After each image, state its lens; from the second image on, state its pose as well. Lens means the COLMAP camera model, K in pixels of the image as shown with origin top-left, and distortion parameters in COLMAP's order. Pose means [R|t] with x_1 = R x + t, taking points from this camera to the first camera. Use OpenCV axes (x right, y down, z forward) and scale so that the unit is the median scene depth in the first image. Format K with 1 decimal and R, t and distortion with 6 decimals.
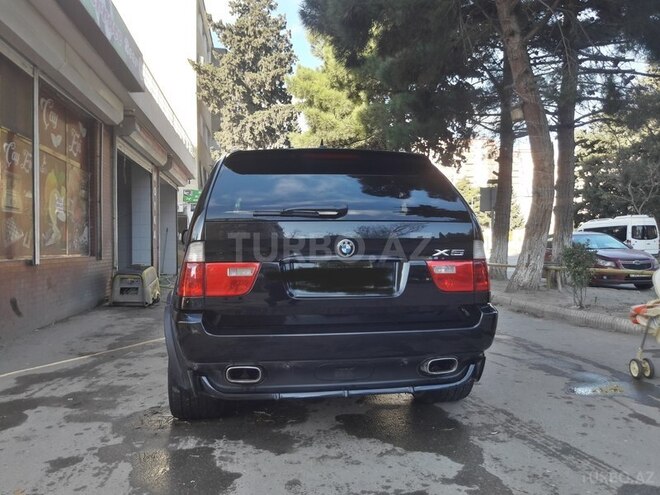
lens RADIAL K [[545.6, 0, 331.5], [0, 545.6, 245.0], [0, 0, 1]] dist [-0.022232, -0.019690]
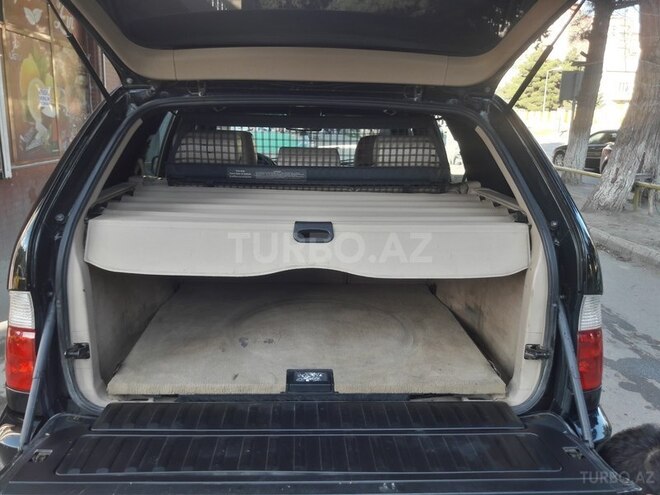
lens RADIAL K [[545.6, 0, 335.2], [0, 545.6, 250.6], [0, 0, 1]] dist [-0.022232, -0.019690]
pose [[0.994492, 0.047447, -0.093458, 0.027832], [-0.023726, 0.970432, 0.240205, -0.046142], [0.102091, -0.236665, 0.966213, 0.154018]]
